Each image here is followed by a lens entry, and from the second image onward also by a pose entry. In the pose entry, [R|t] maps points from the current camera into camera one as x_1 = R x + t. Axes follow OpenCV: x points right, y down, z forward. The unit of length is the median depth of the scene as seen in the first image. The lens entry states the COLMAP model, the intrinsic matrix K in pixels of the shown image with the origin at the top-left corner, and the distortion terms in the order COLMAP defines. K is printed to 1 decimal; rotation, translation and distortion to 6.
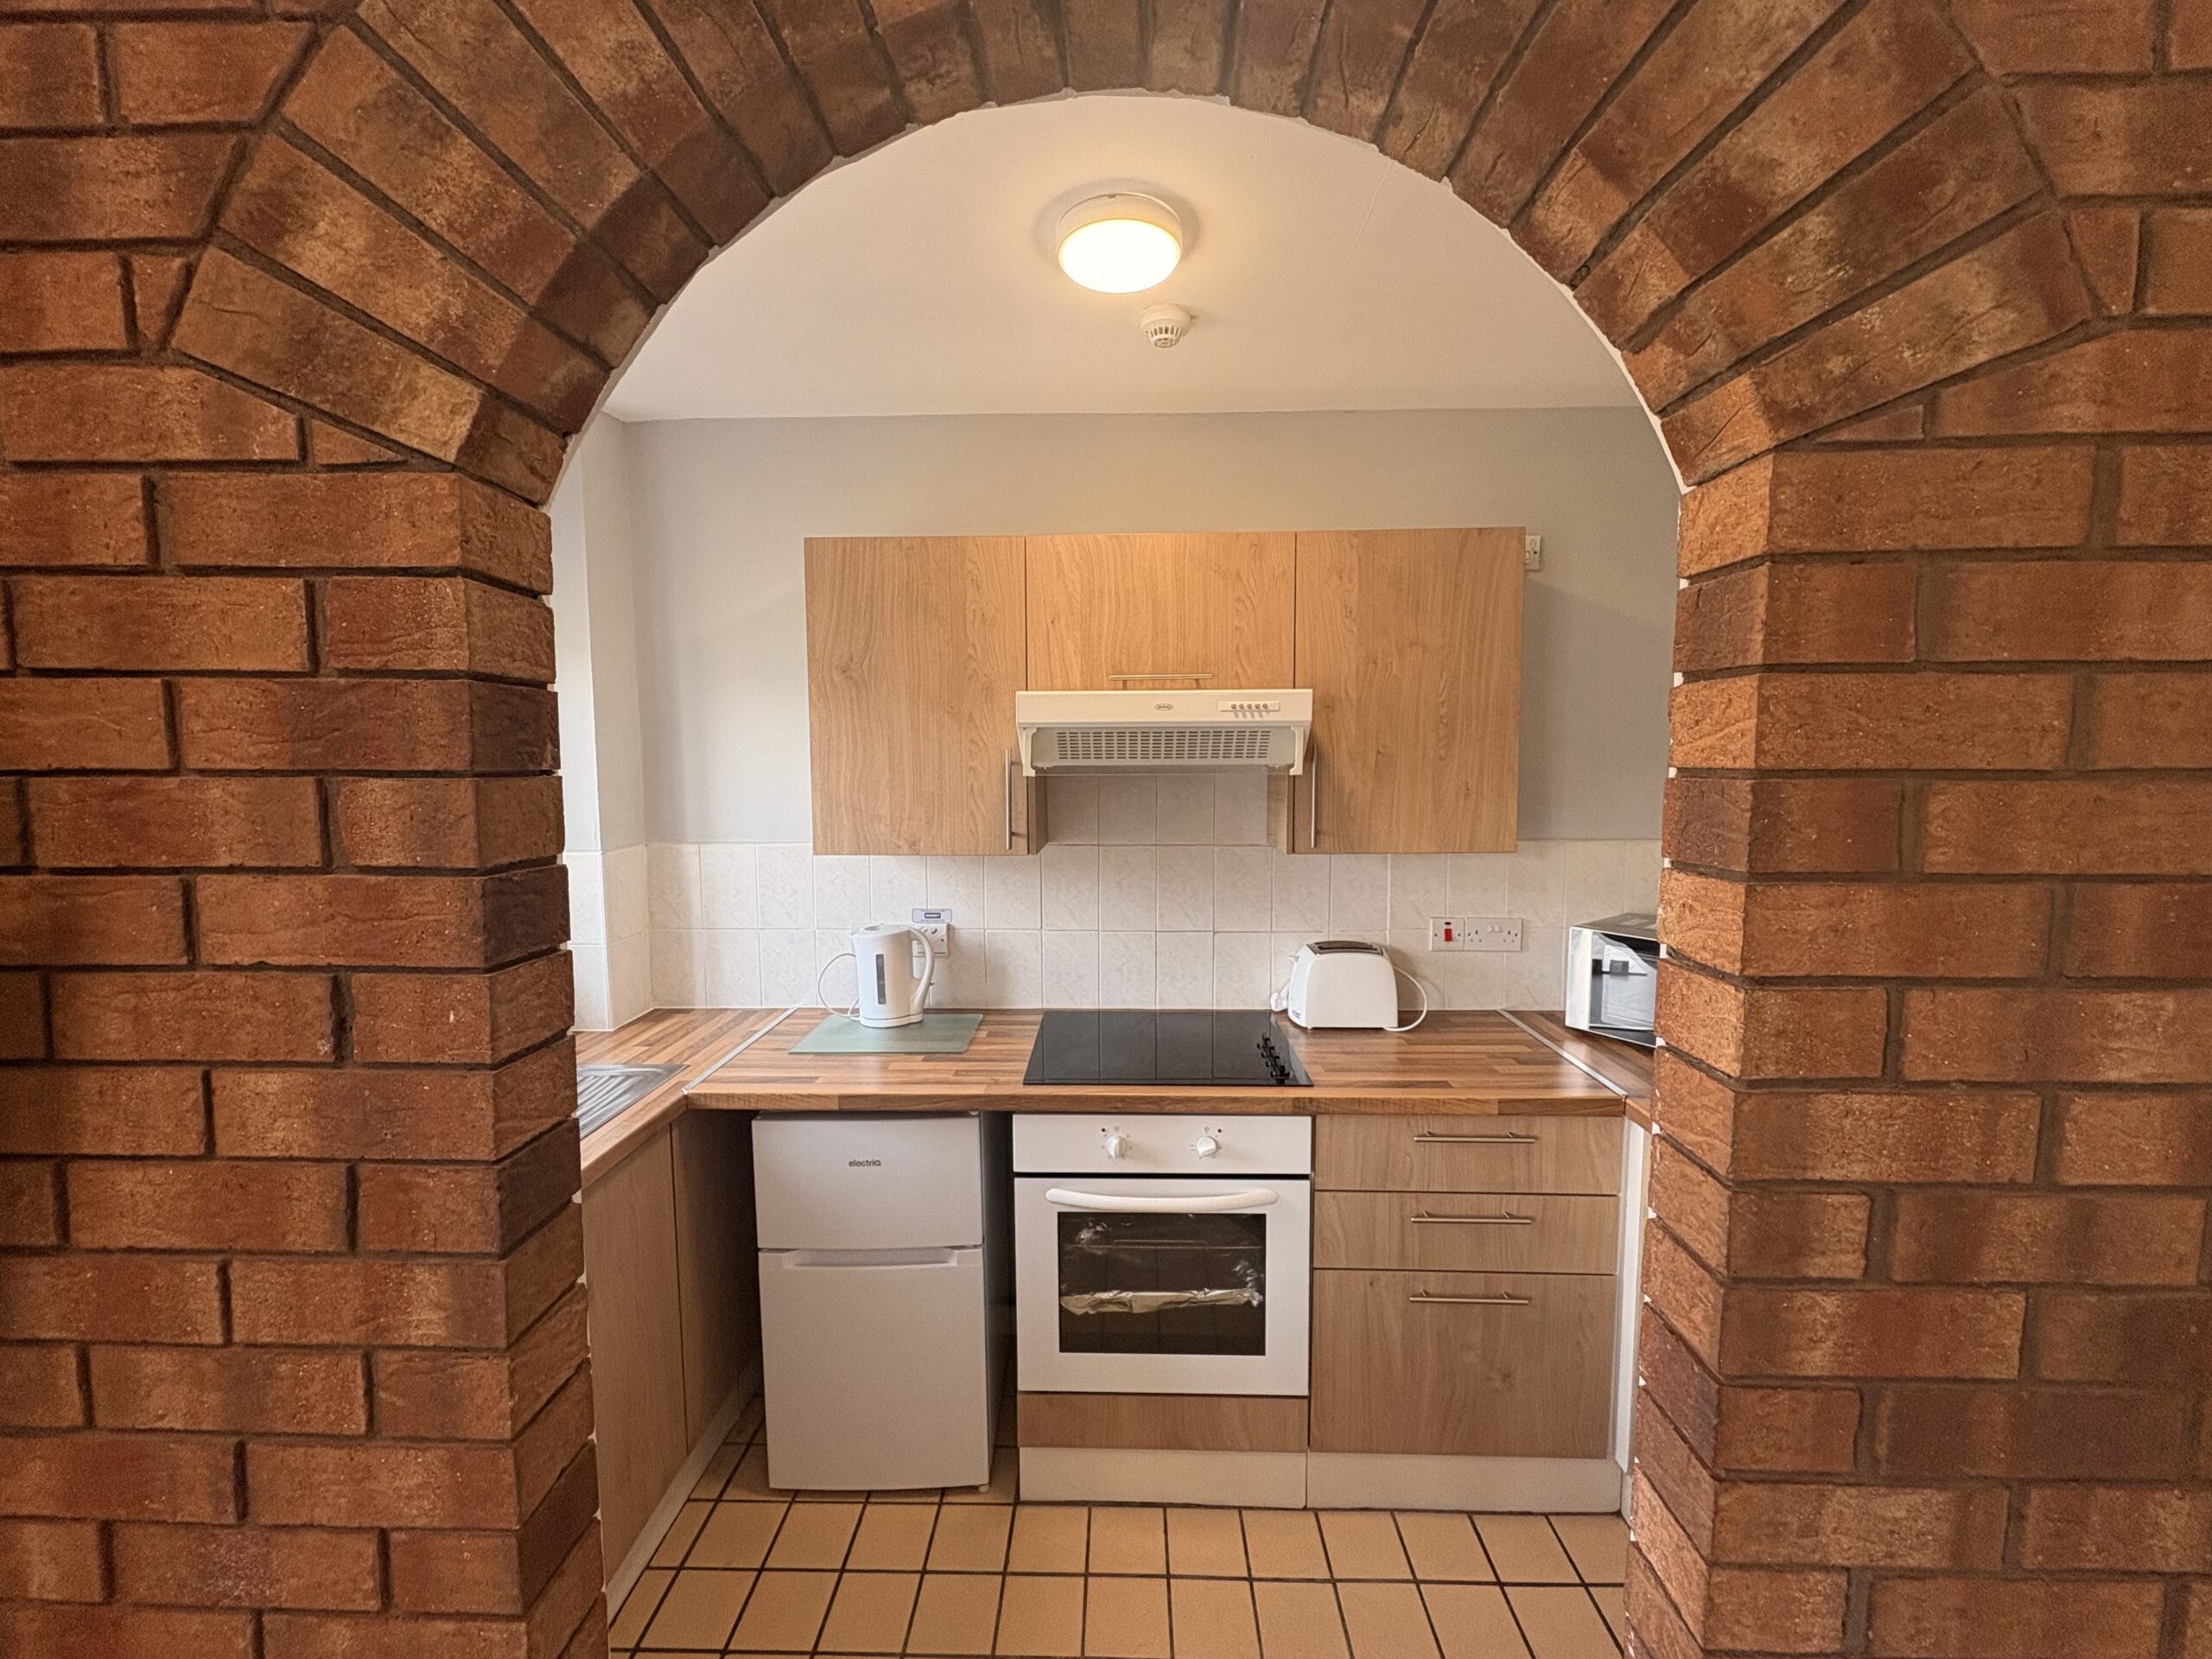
lens RADIAL K [[881.2, 0, 1101.4], [0, 881.2, 828.0], [0, 0, 1]] dist [-0.006622, -0.000159]
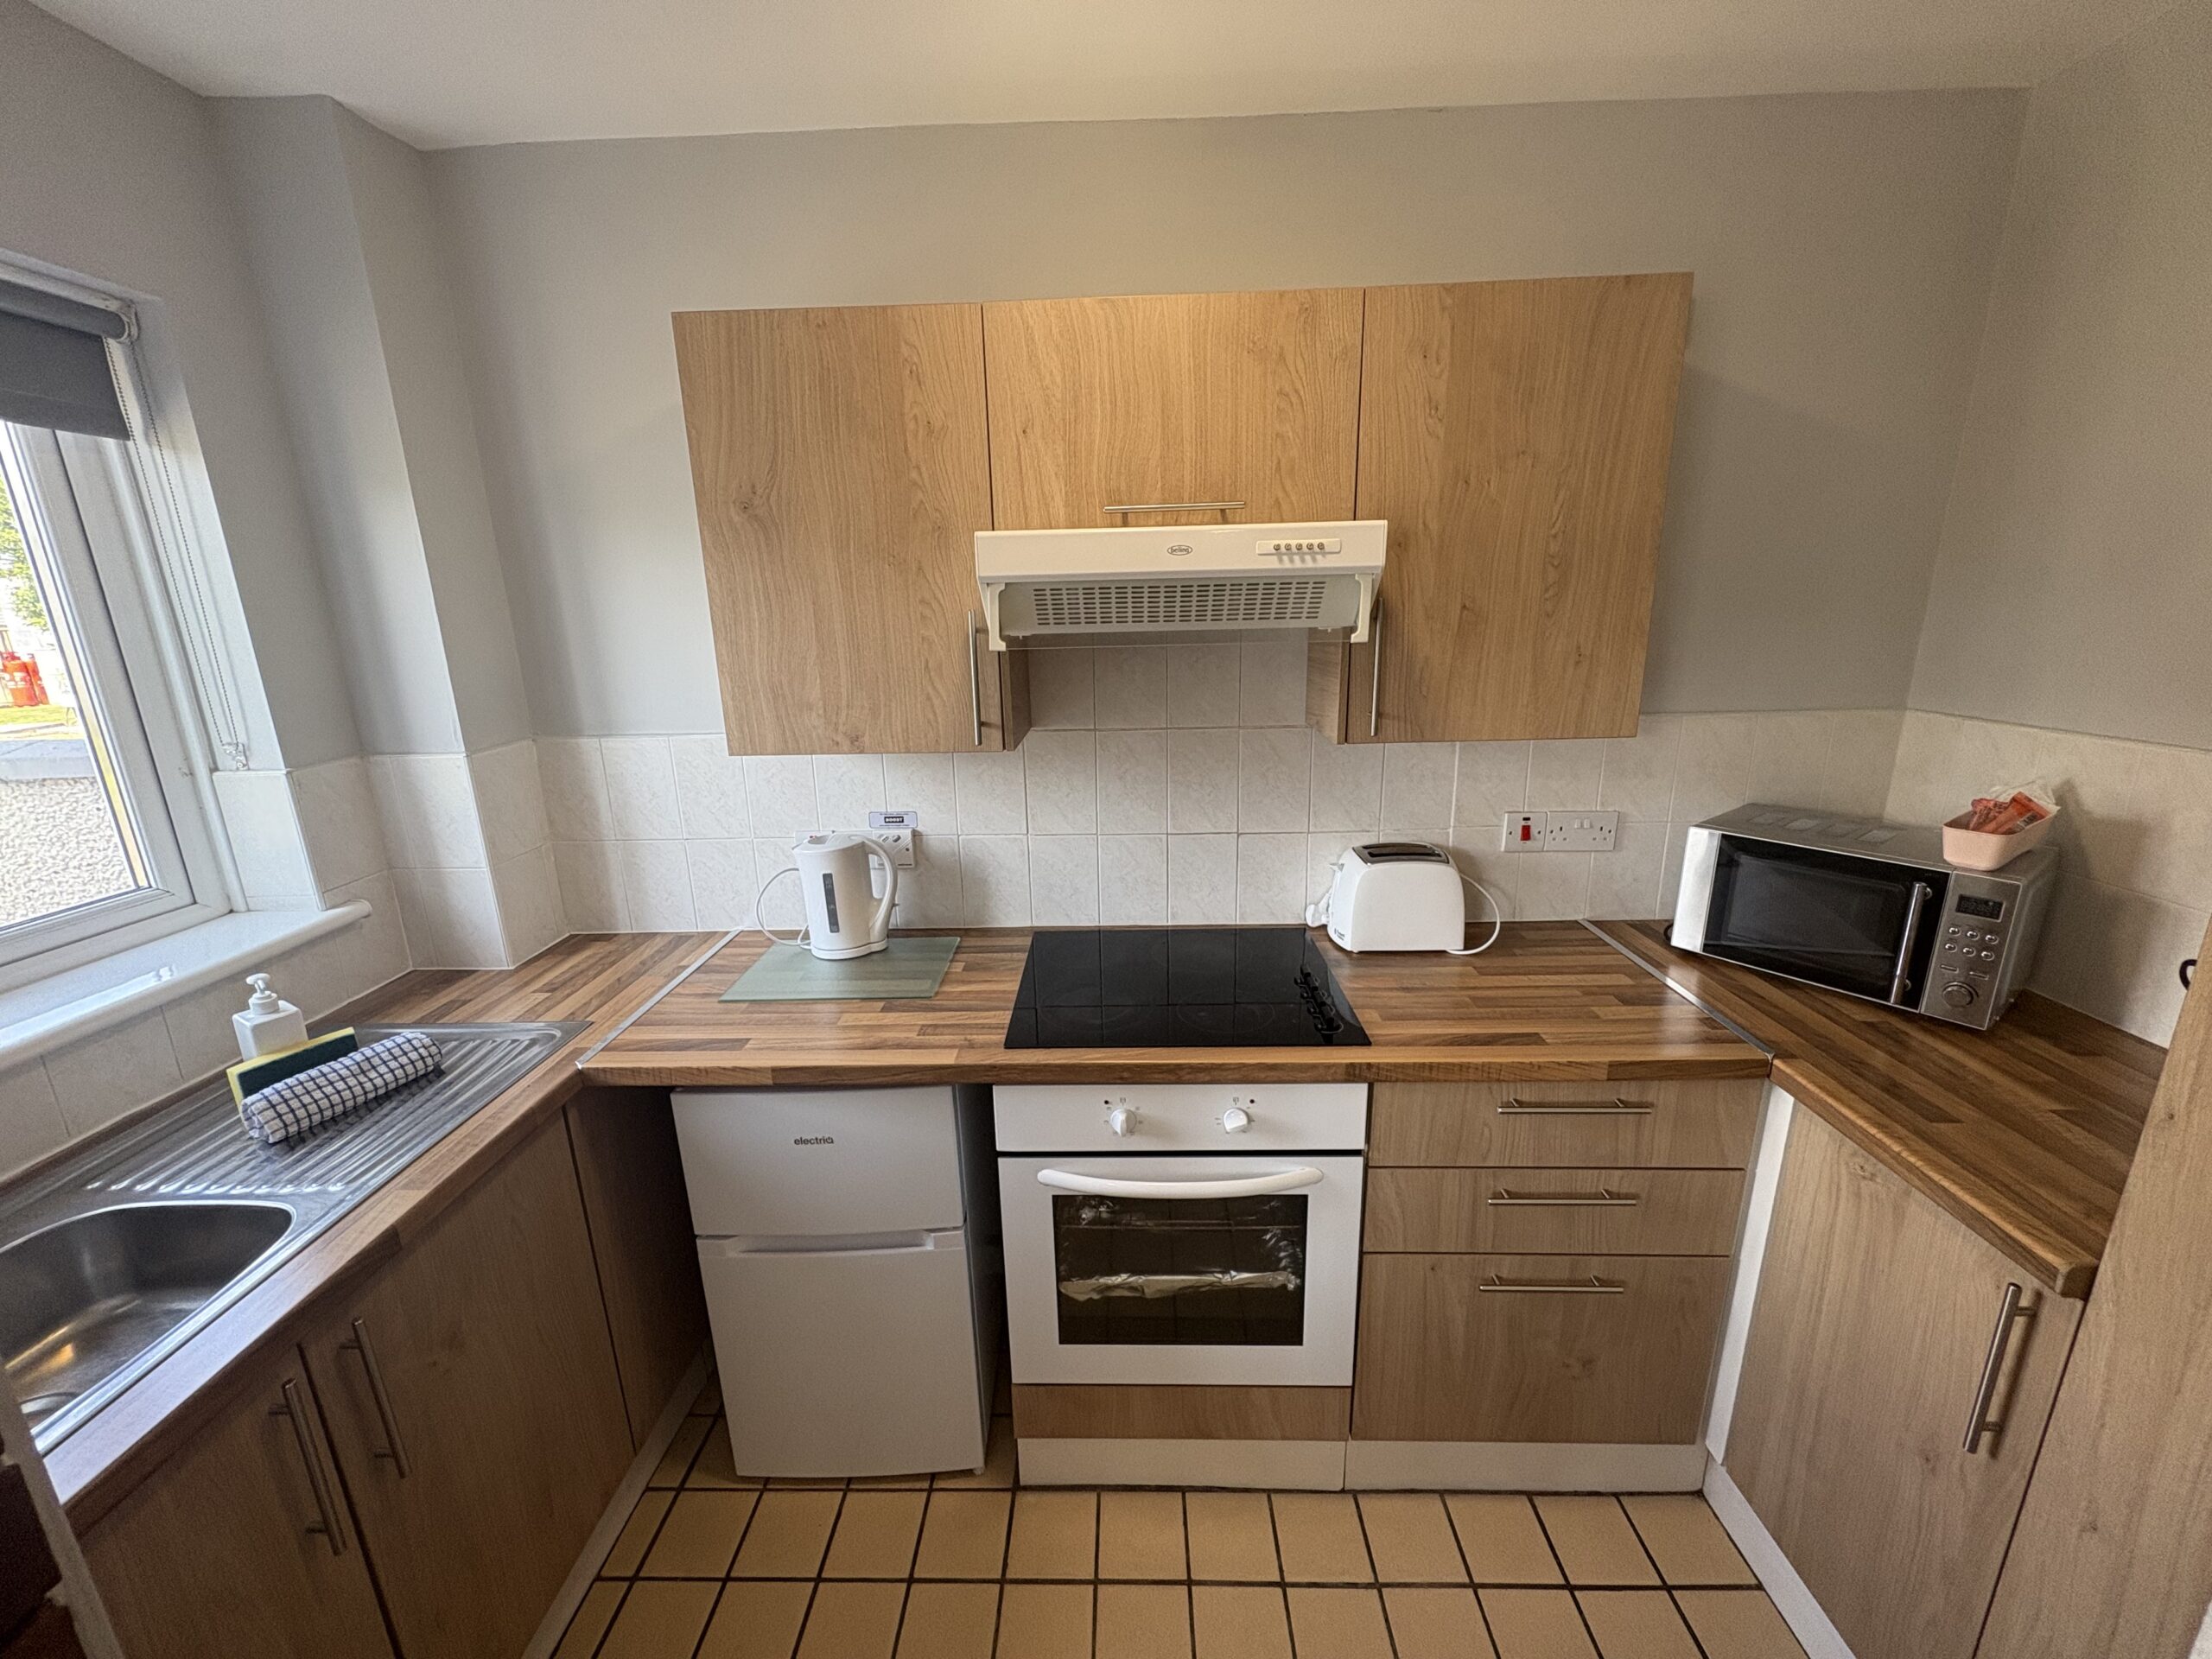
lens RADIAL K [[881.2, 0, 1102.4], [0, 881.2, 830.3], [0, 0, 1]] dist [-0.006622, -0.000159]
pose [[0.999818, -0.018778, -0.003343, 0.005847], [0.019073, 0.984728, 0.173052, -0.036960], [0.000042, -0.173085, 0.984907, 0.248183]]
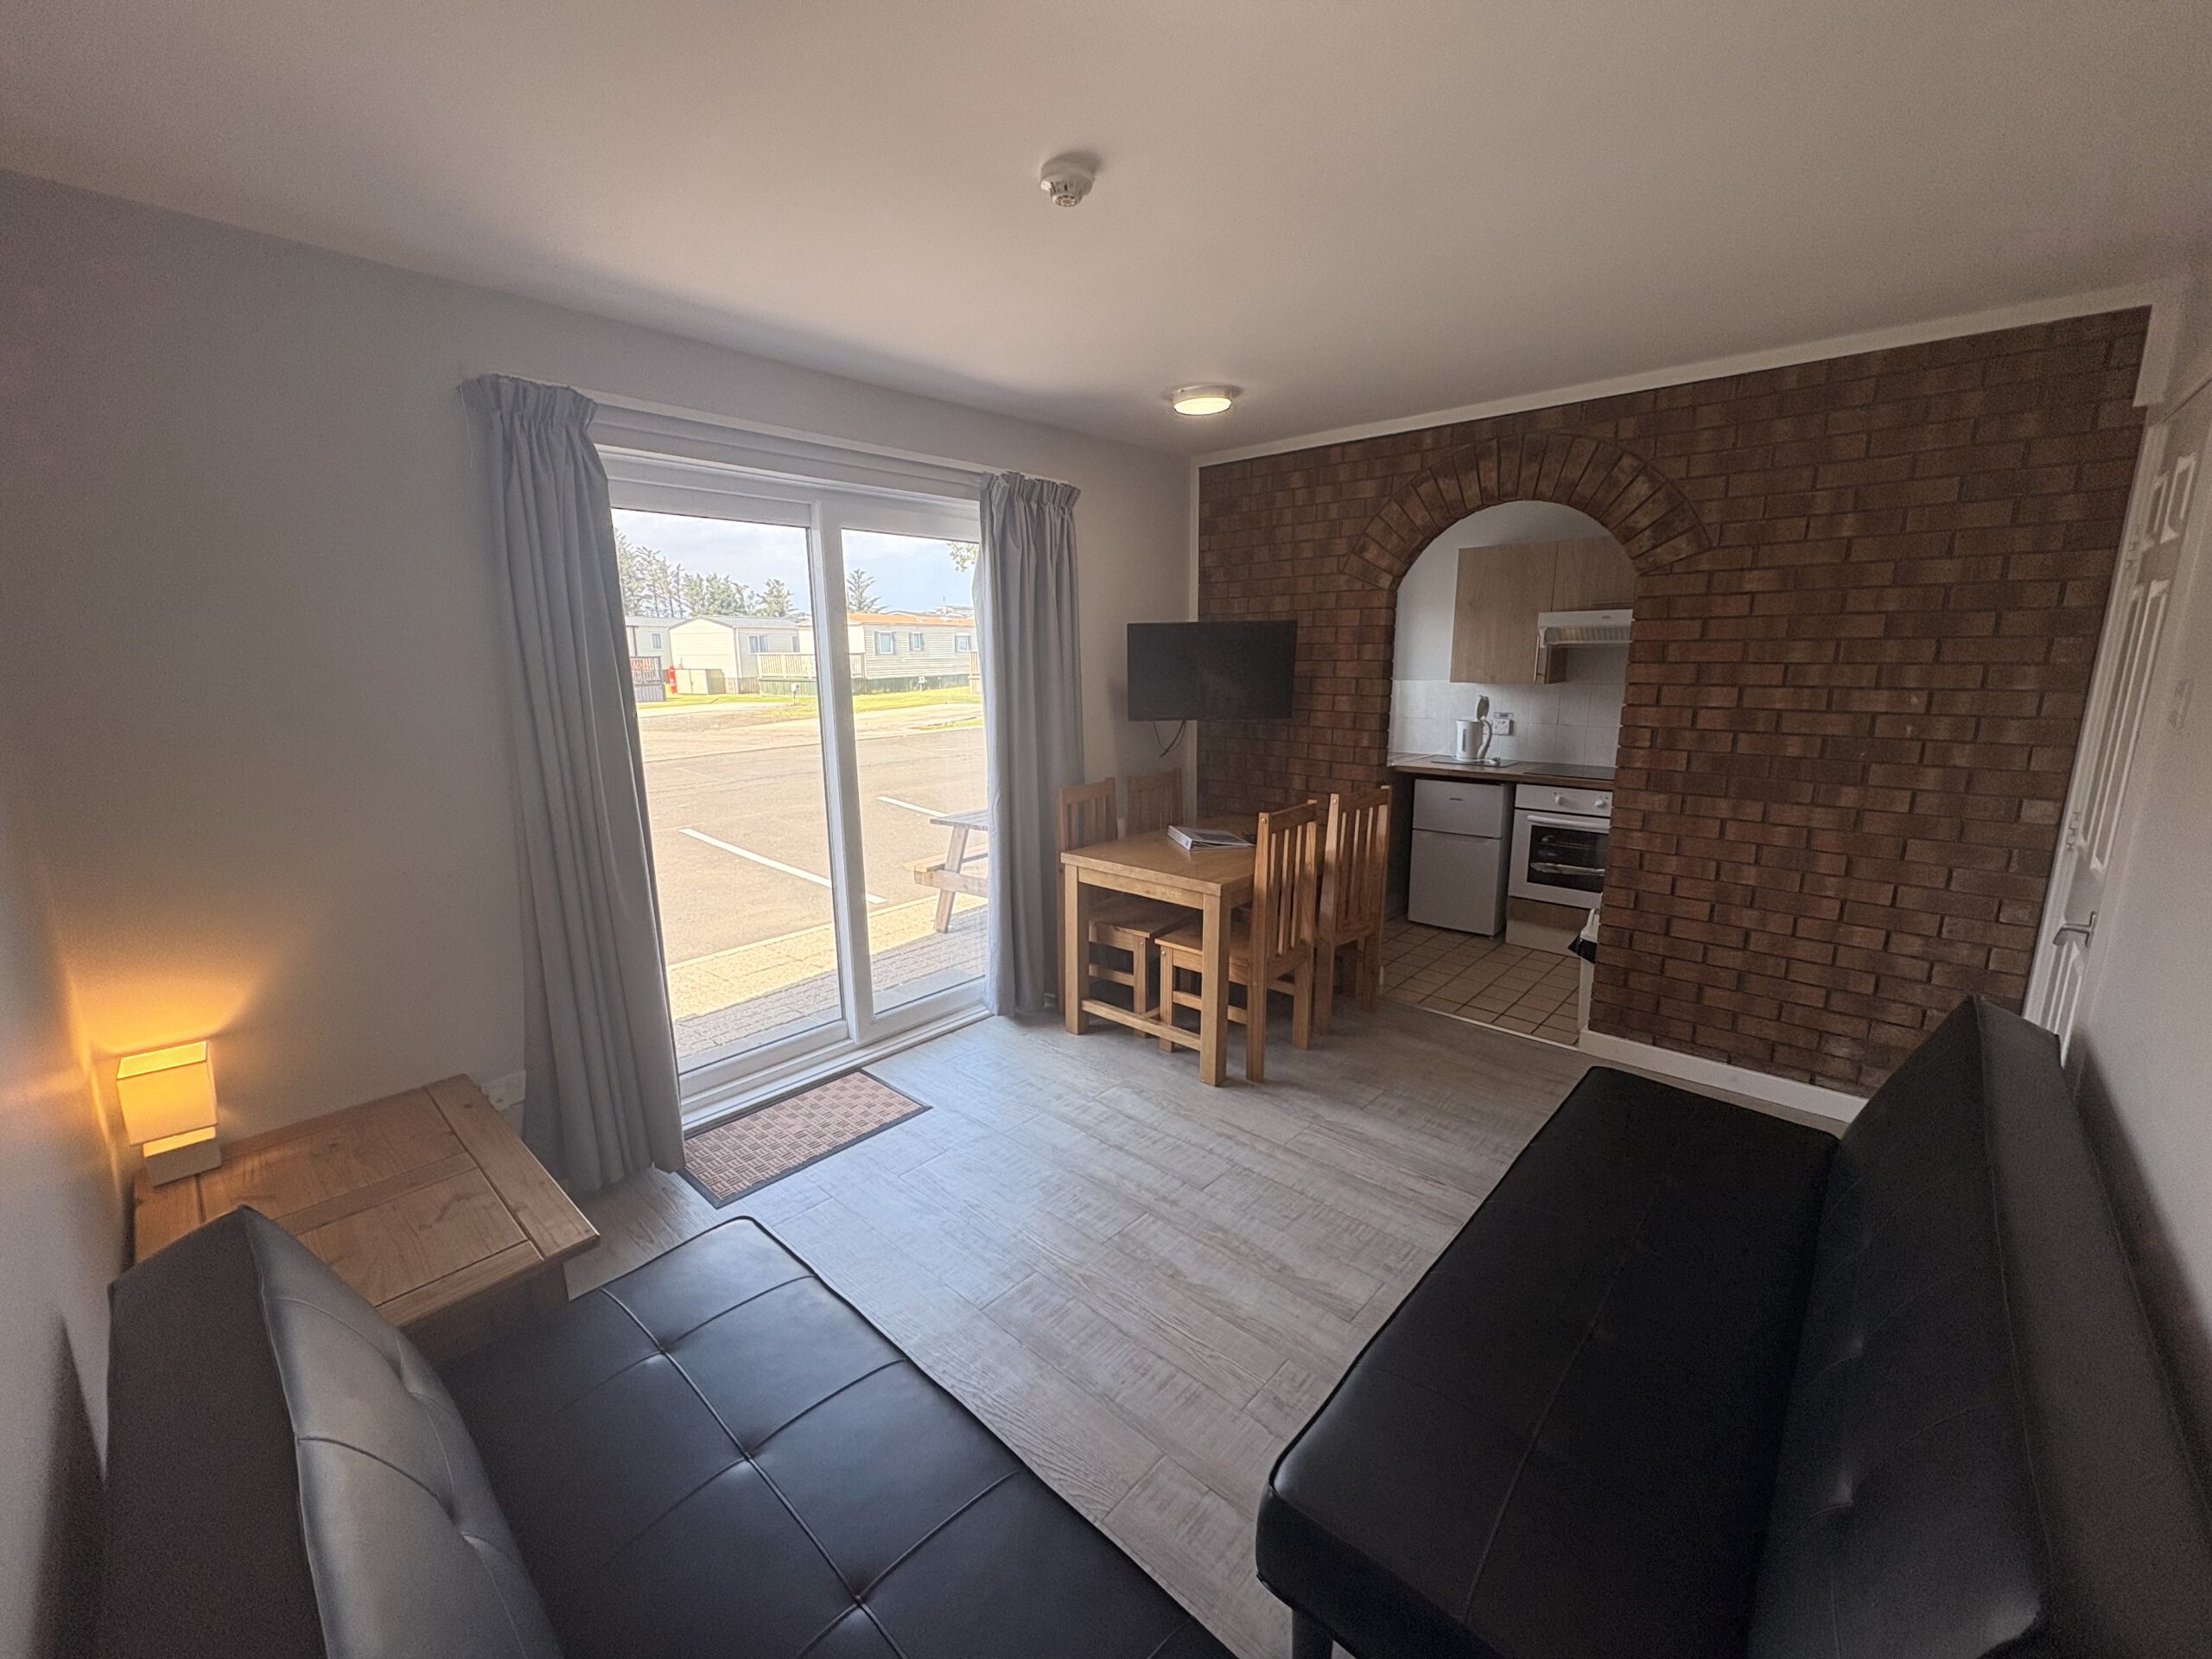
lens RADIAL K [[881.2, 0, 1105.0], [0, 881.2, 829.2], [0, 0, 1]] dist [-0.006622, -0.000159]
pose [[0.757273, 0.127345, -0.640563, 0.627915], [-0.049737, 0.989203, 0.137857, 0.157813], [0.651202, -0.072535, 0.755430, -1.664839]]
